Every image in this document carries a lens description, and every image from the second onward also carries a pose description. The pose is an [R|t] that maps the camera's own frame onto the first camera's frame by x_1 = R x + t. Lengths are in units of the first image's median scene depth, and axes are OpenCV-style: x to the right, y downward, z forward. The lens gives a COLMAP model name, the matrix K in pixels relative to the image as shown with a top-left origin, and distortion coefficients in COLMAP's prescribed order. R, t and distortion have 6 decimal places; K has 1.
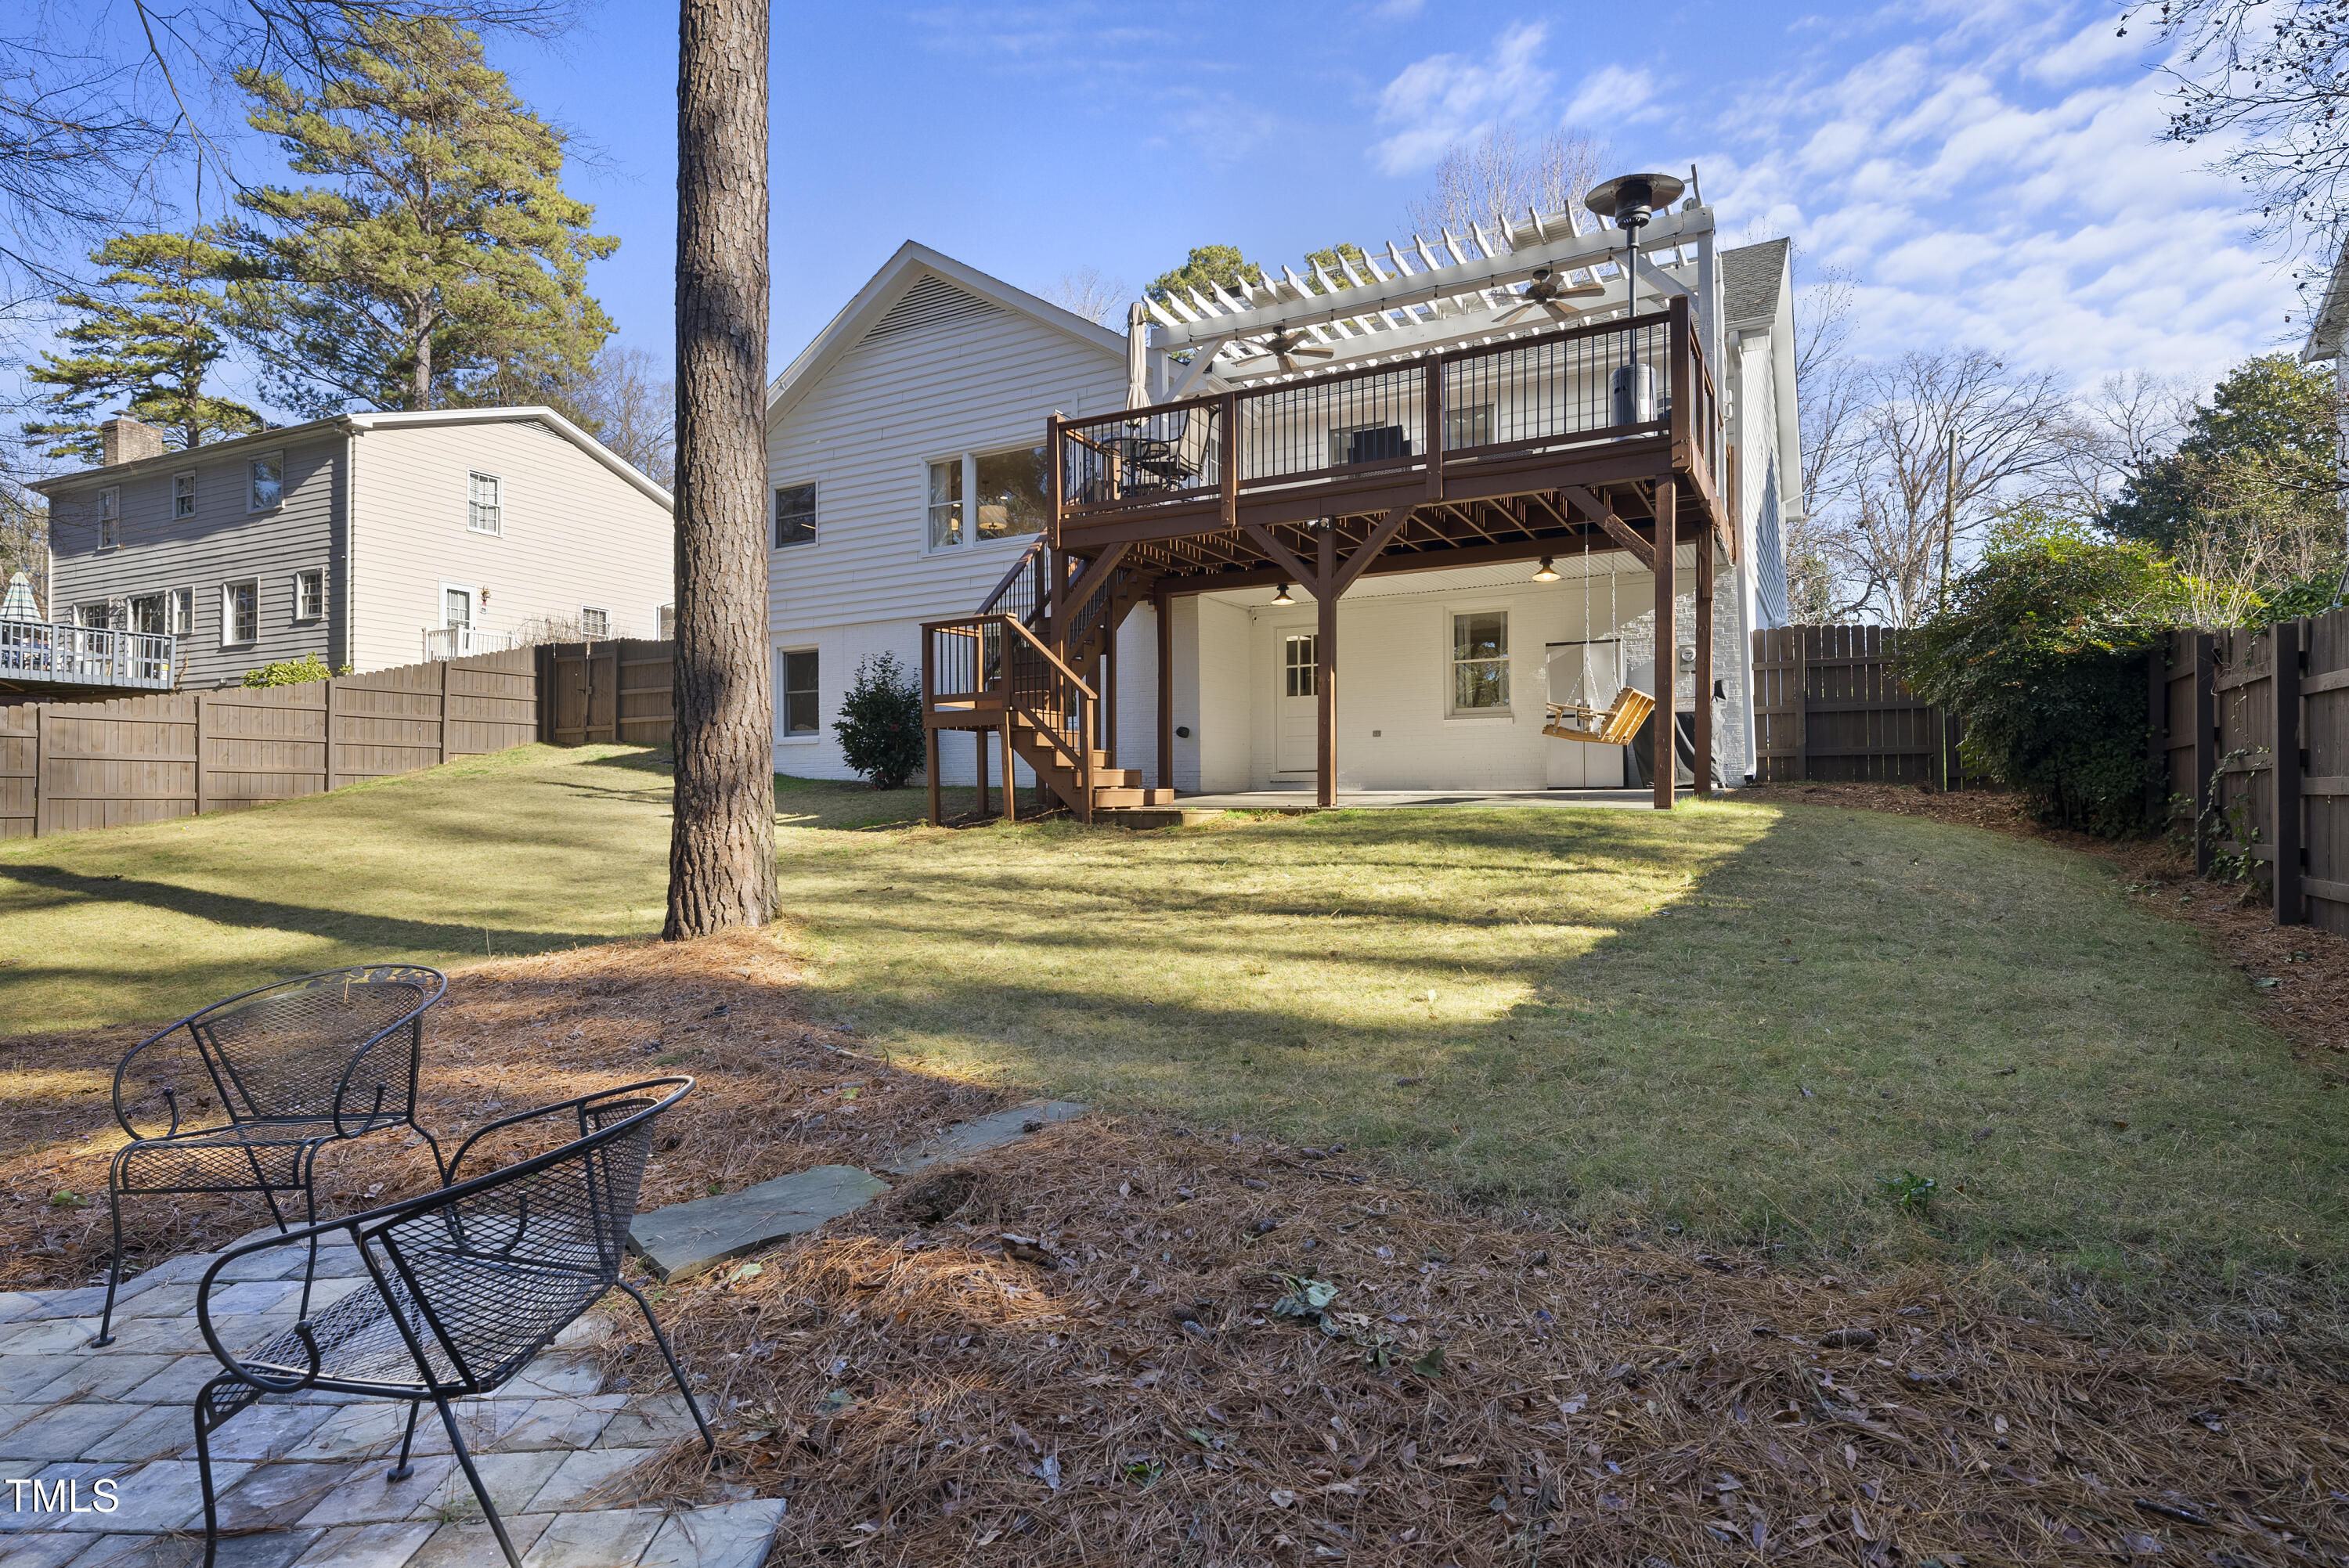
lens RADIAL K [[1241.6, 0, 1178.7], [0, 1241.6, 784.3], [0, 0, 1]] dist [0.000543, -0.001769]
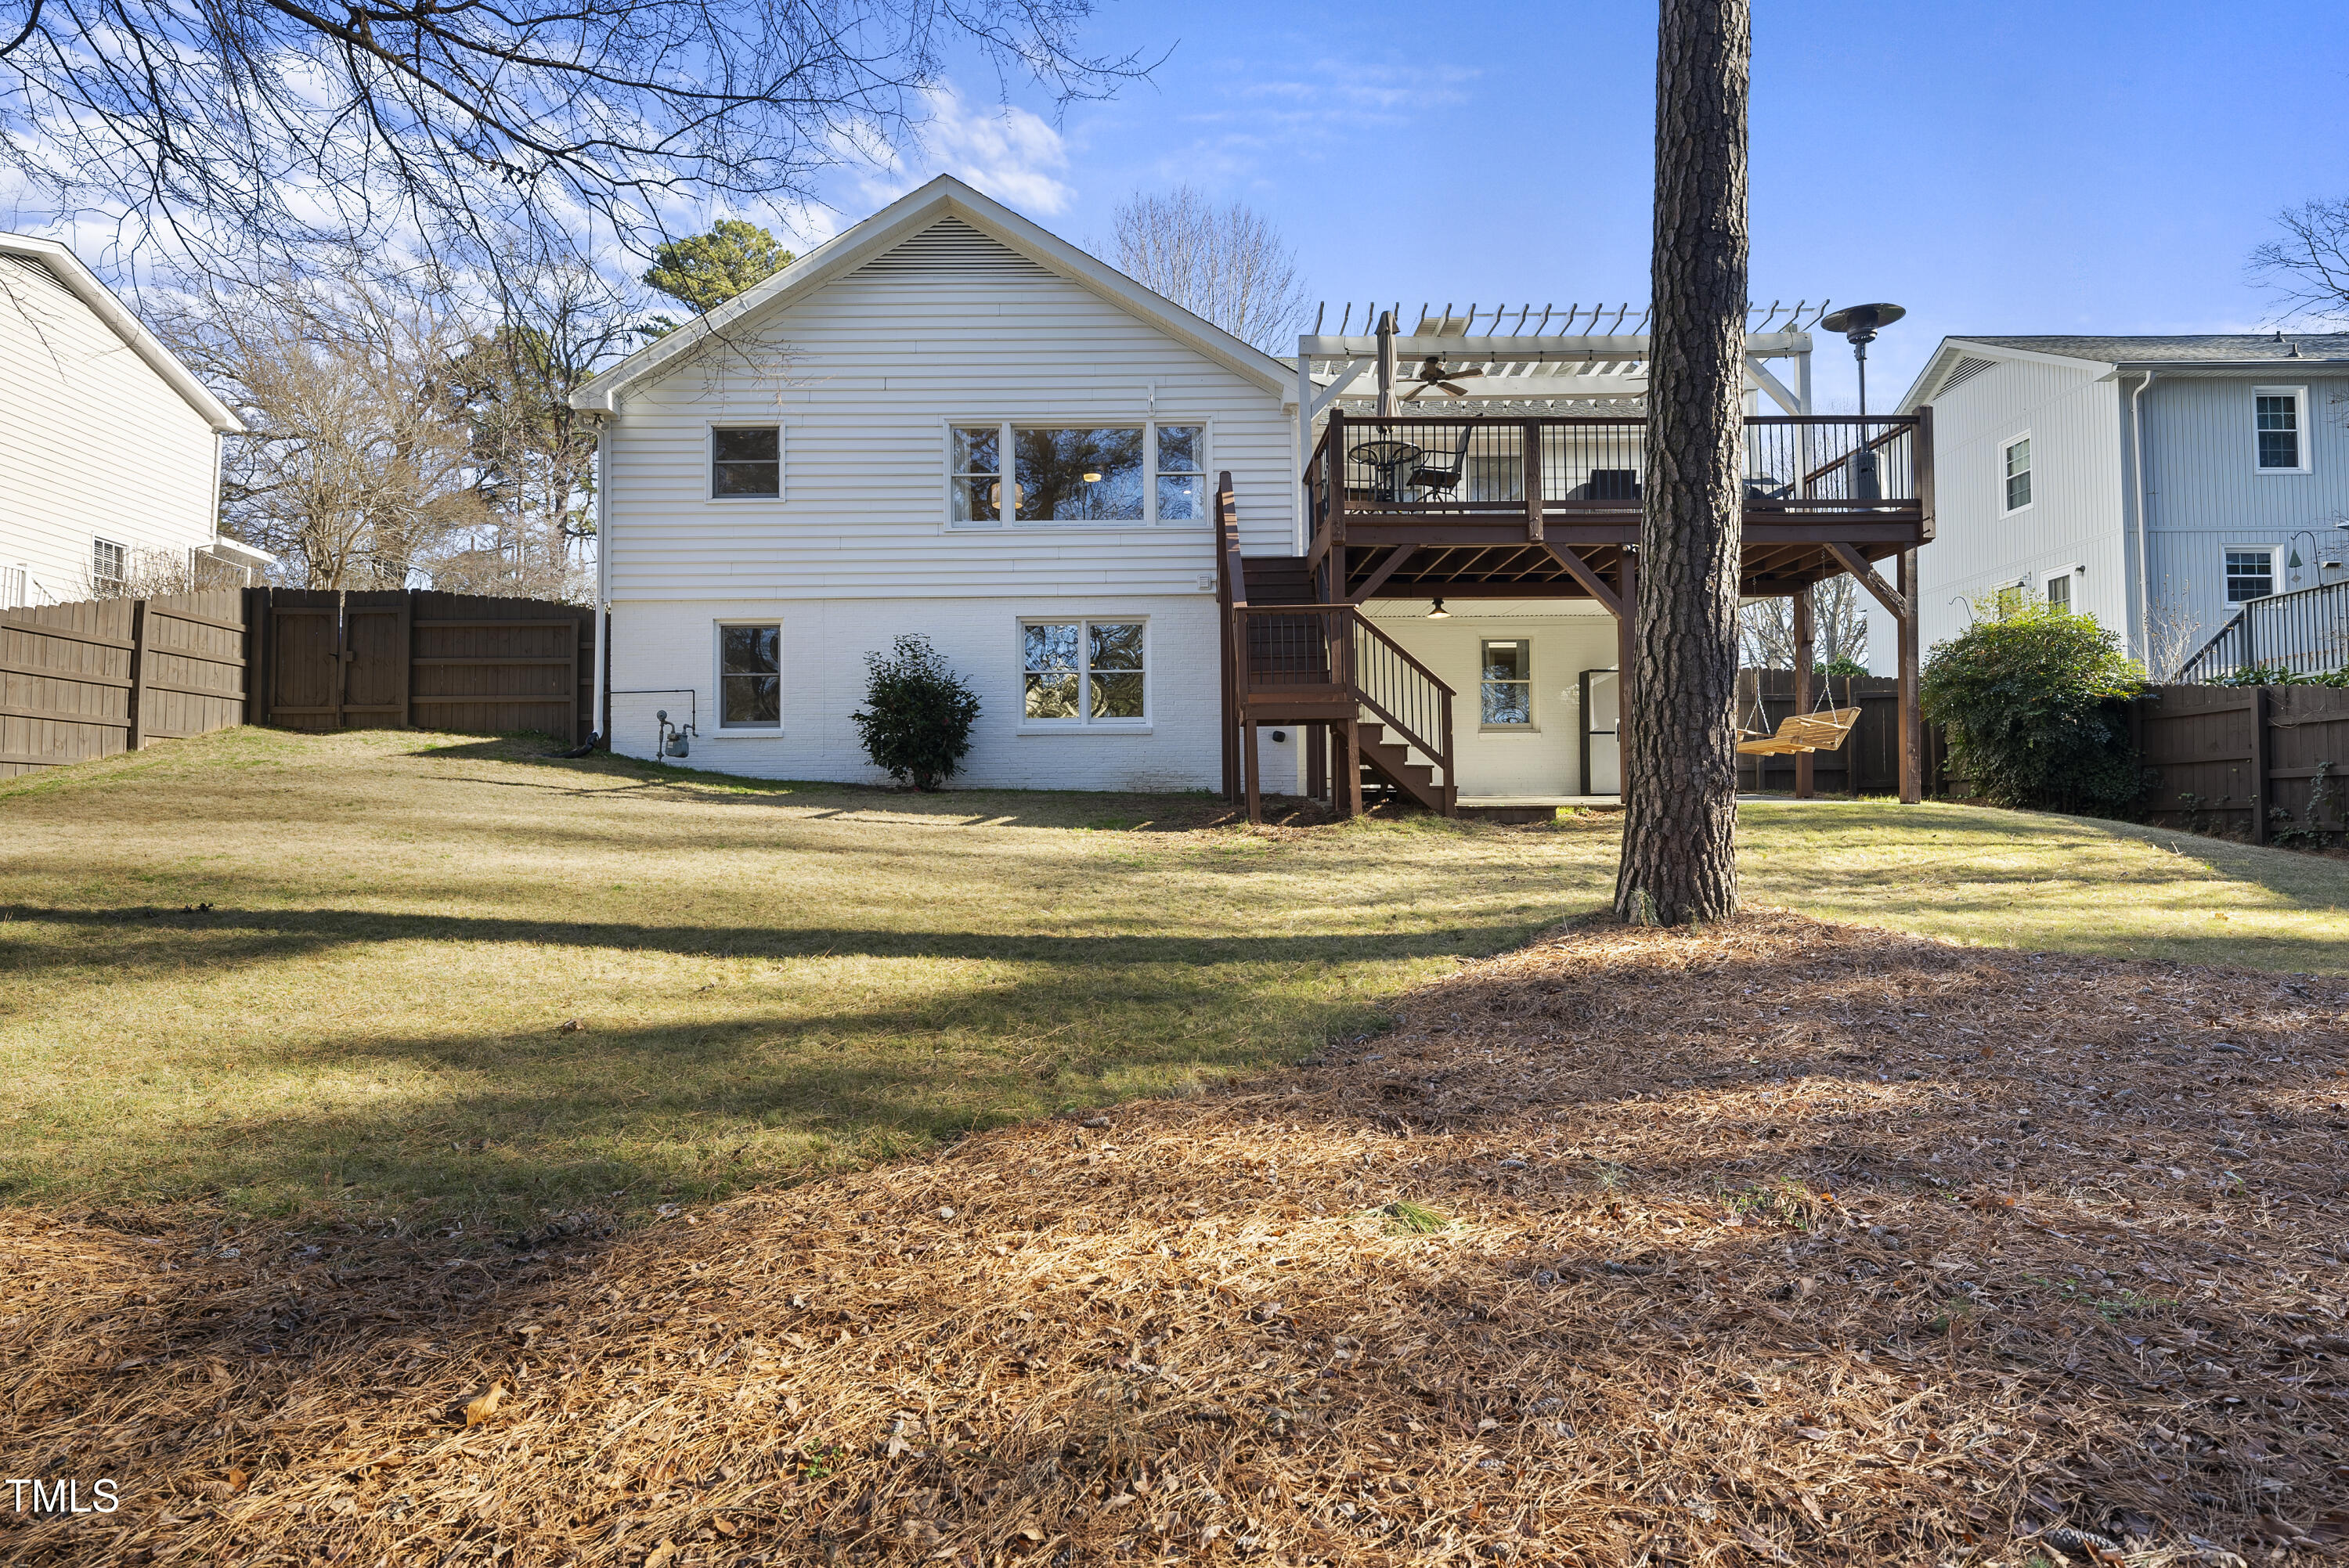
lens RADIAL K [[1241.6, 0, 1181.1], [0, 1241.6, 785.0], [0, 0, 1]] dist [0.000543, -0.001769]
pose [[0.864766, 0.015994, 0.501920, -0.571179], [-0.004327, 0.999693, -0.024402, 0.021300], [-0.502156, 0.018931, 0.864570, 0.176556]]
